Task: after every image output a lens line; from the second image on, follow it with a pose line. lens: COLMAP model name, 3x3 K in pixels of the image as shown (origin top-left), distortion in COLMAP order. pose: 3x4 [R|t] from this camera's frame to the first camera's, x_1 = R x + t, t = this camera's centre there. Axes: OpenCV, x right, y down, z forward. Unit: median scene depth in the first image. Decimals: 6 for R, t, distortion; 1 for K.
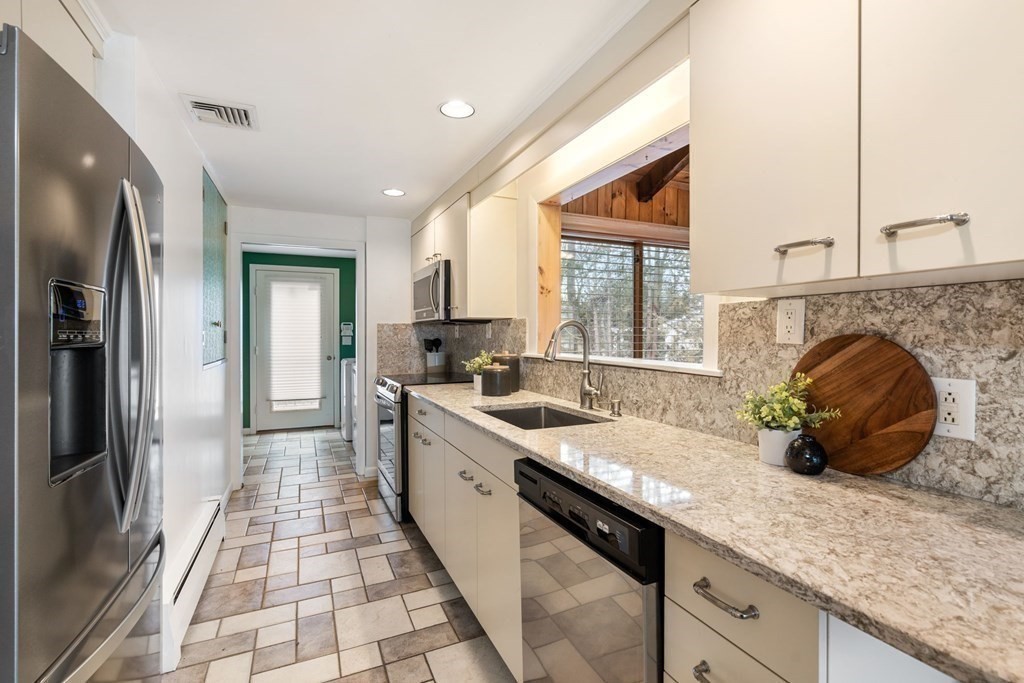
lens RADIAL K [[476.5, 0, 517.3], [0, 476.5, 334.8], [0, 0, 1]] dist [0.000594, 0.000727]
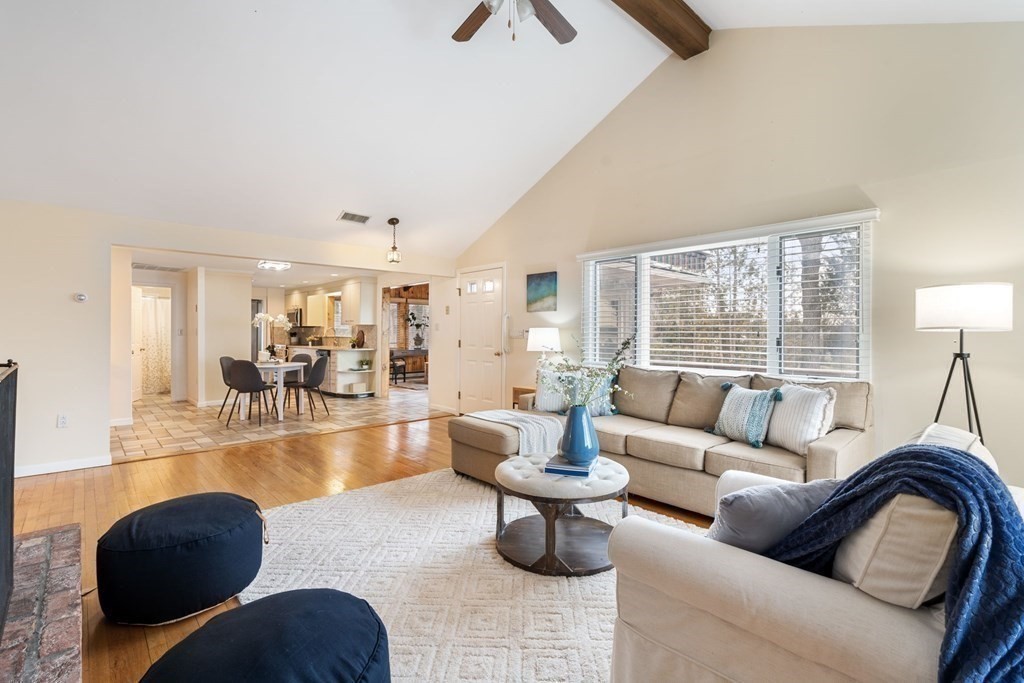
lens RADIAL K [[476.5, 0, 512.8], [0, 476.5, 338.8], [0, 0, 1]] dist [0.000594, 0.000727]
pose [[0.949694, 0.002612, 0.313168, 0.227819], [-0.003860, 0.999987, 0.003366, 0.040607], [-0.313155, -0.004405, 0.949692, -2.712175]]
